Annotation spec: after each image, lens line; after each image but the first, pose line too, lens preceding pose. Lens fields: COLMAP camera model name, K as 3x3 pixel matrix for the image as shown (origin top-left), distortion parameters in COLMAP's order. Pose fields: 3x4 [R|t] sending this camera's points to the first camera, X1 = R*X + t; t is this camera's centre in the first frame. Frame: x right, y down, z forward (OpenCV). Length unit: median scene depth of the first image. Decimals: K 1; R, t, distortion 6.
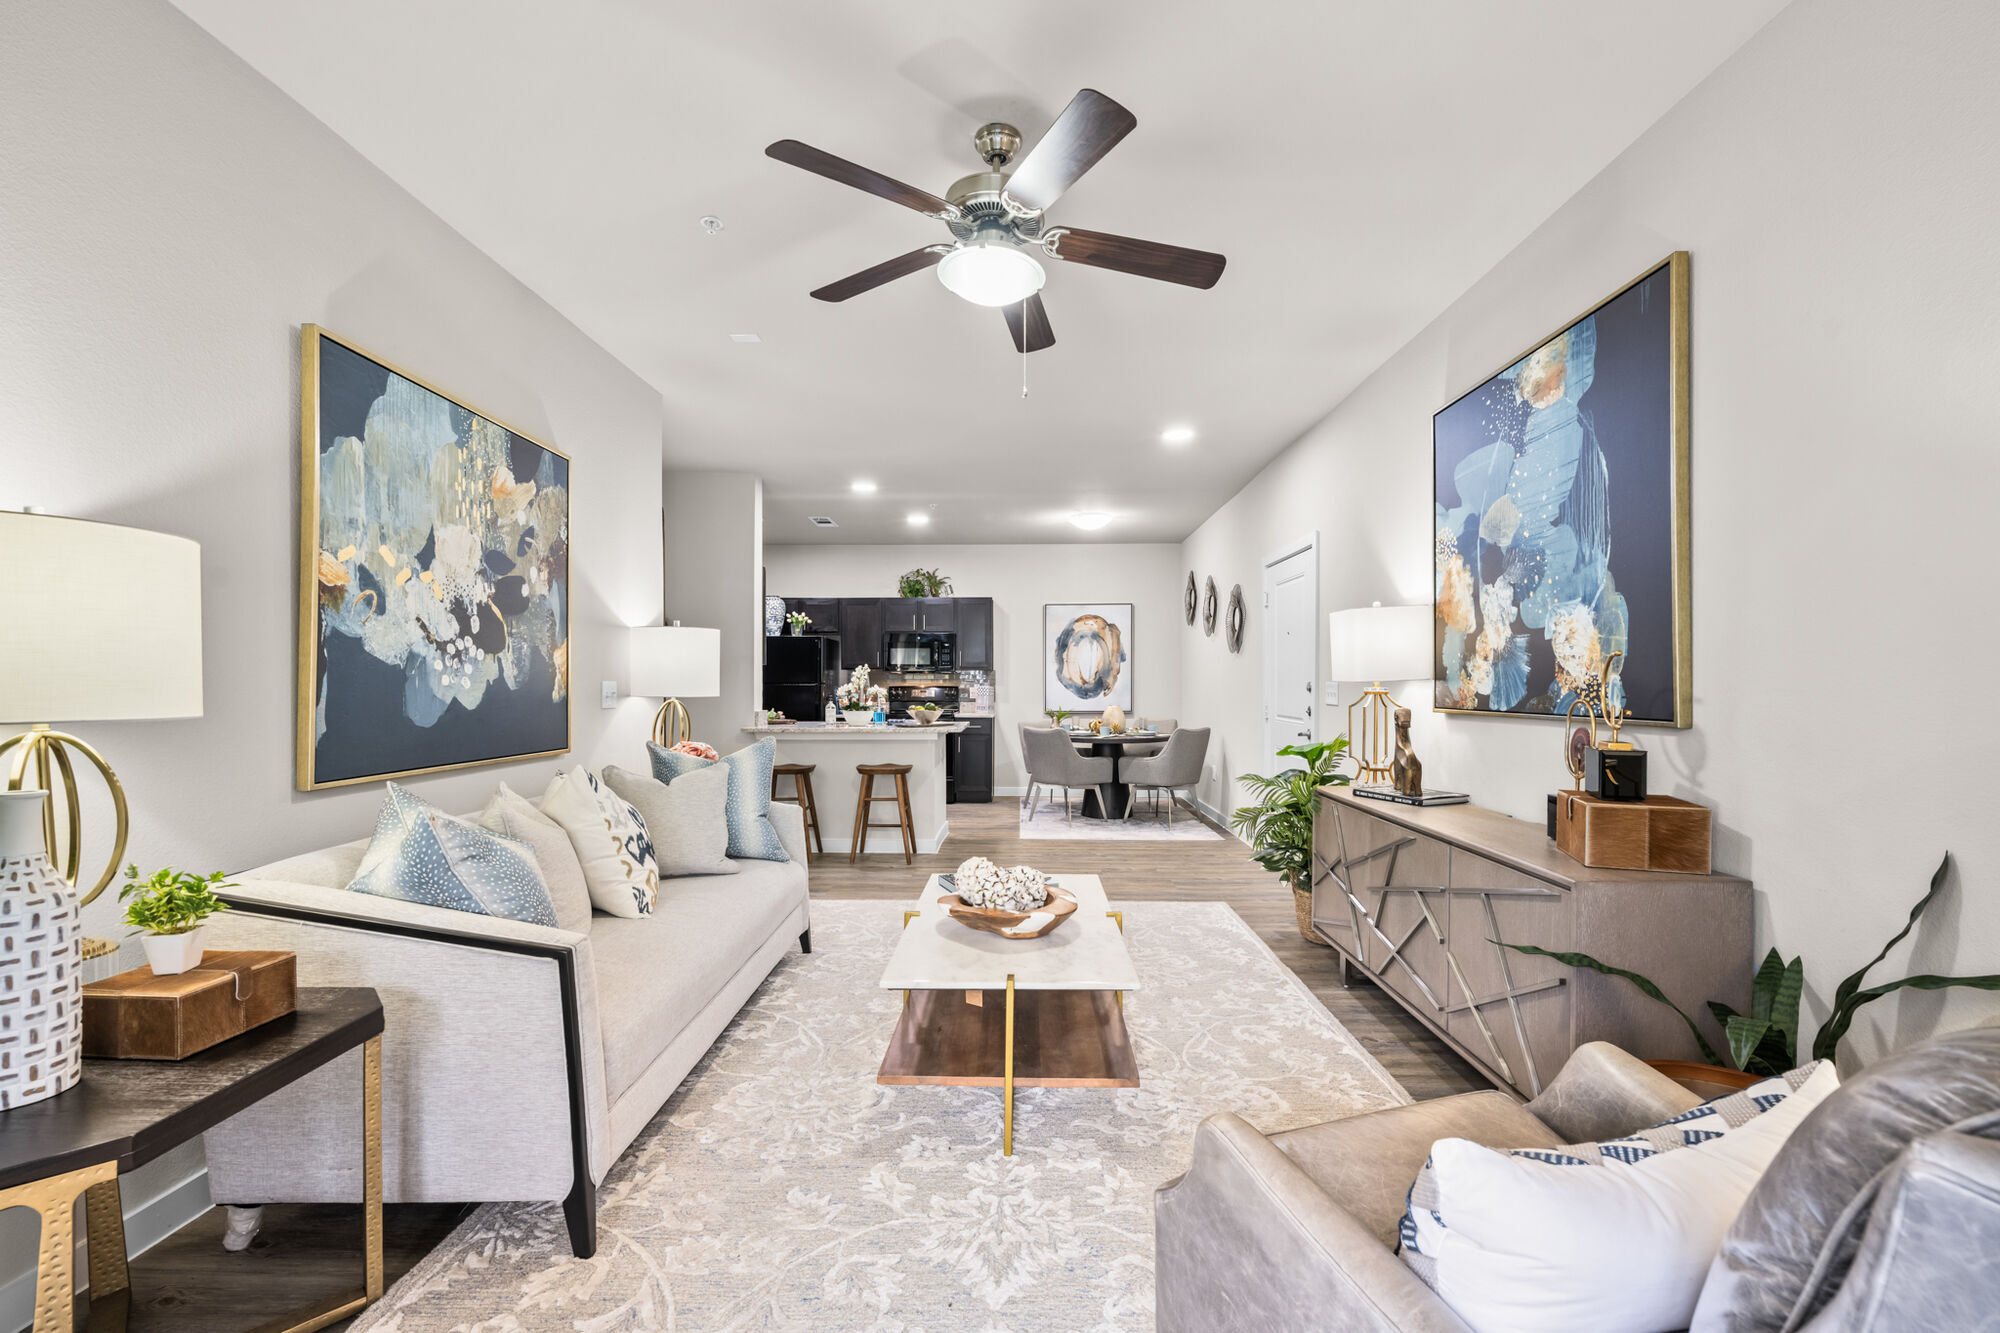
lens RADIAL K [[797.4, 0, 1000.6], [0, 797.4, 680.0], [0, 0, 1]] dist [-0.000022, -0.000006]
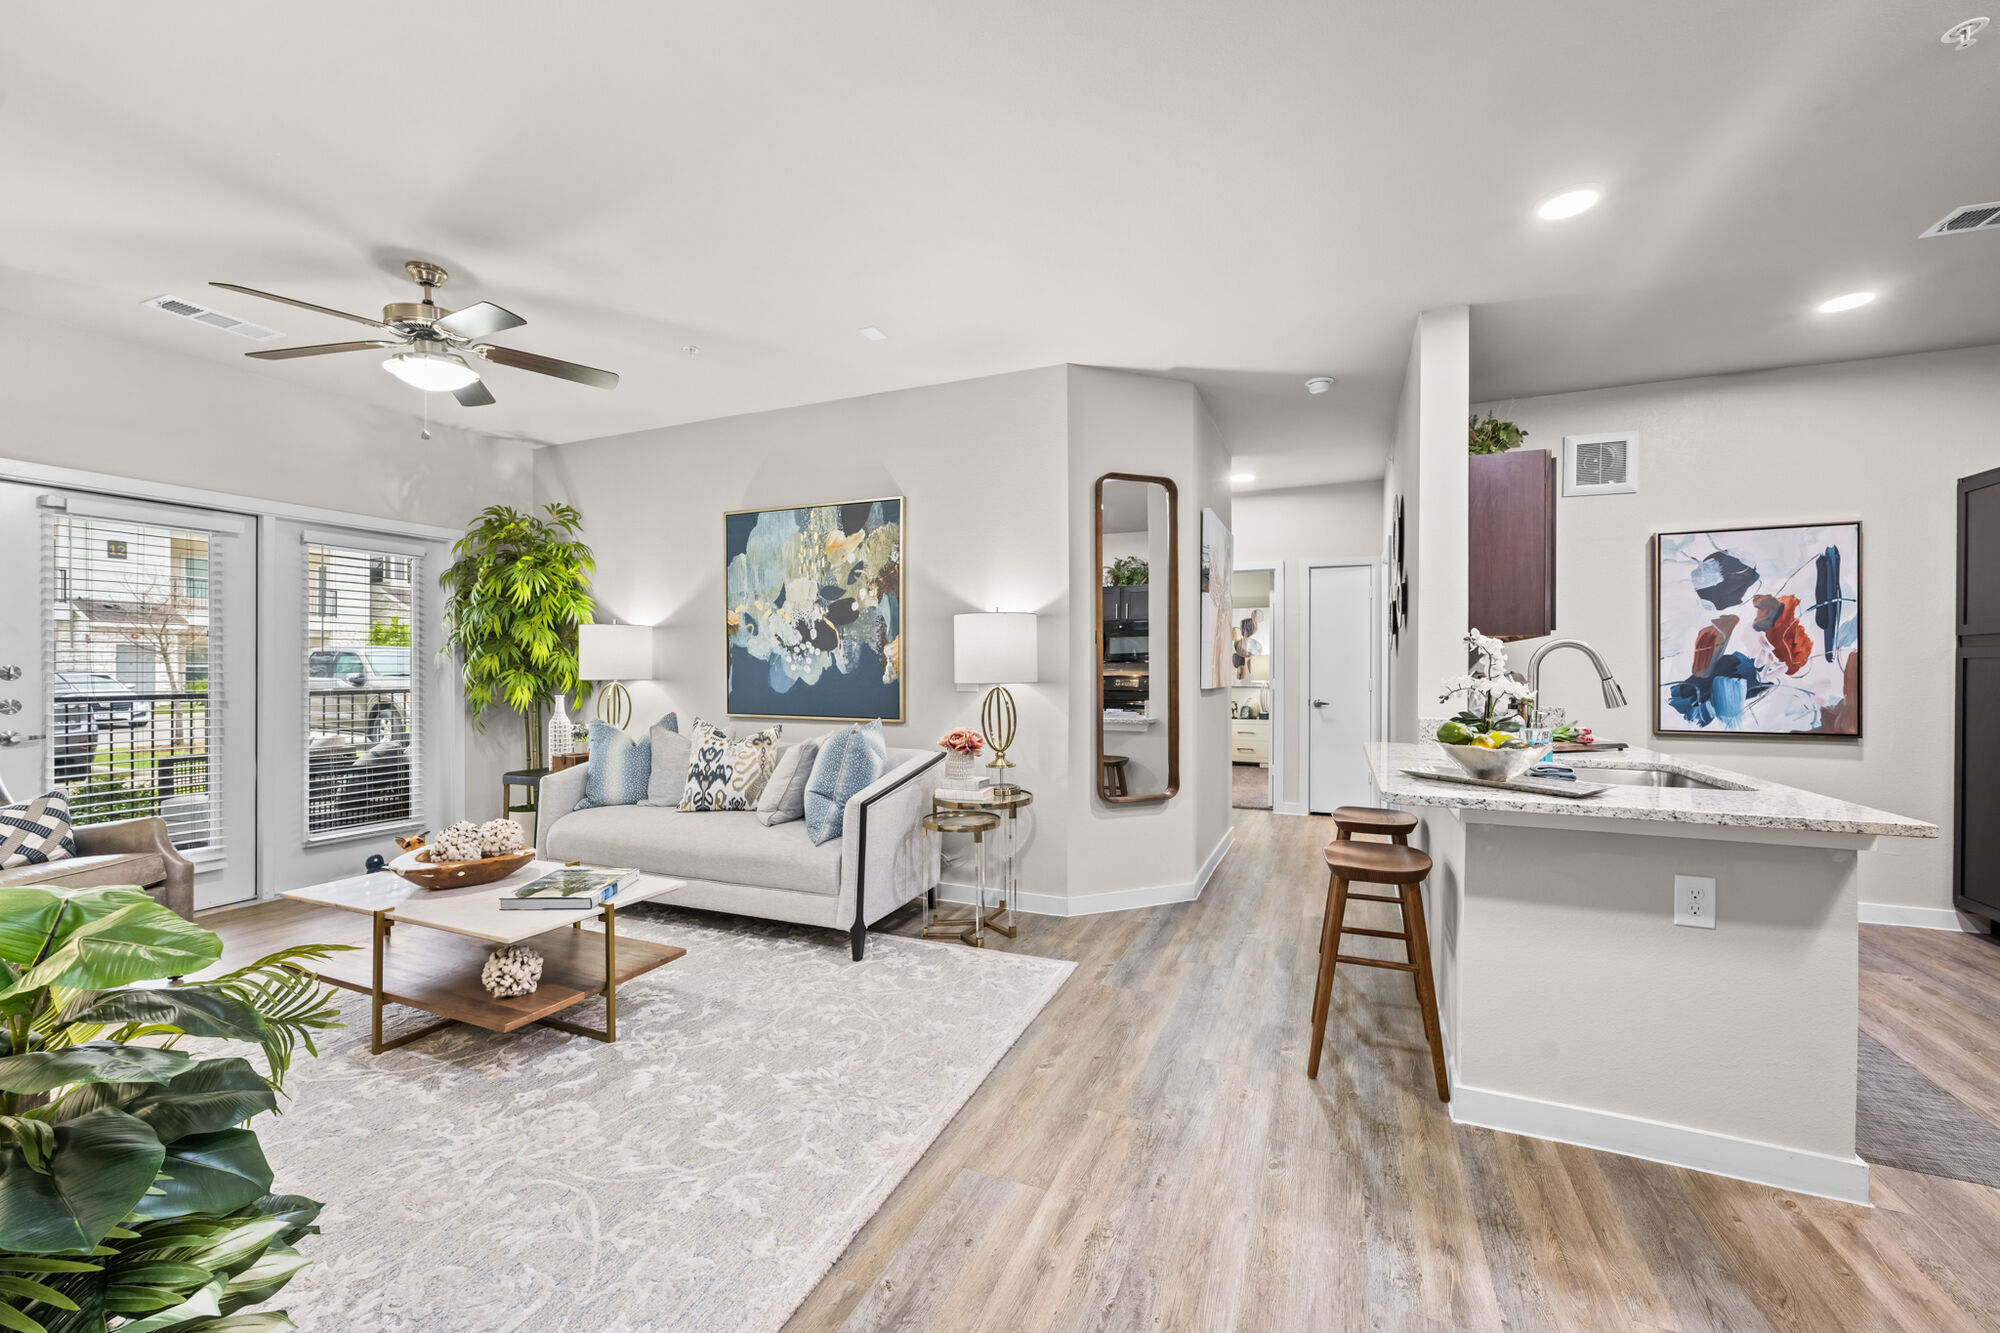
lens RADIAL K [[797.4, 0, 1001.3], [0, 797.4, 666.8], [0, 0, 1]] dist [-0.000022, -0.000006]
pose [[-0.372073, -0.002385, -0.928201, 0.734170], [0.001955, 0.999992, -0.003353, 0.005087], [0.928202, -0.003062, -0.372065, 1.973184]]
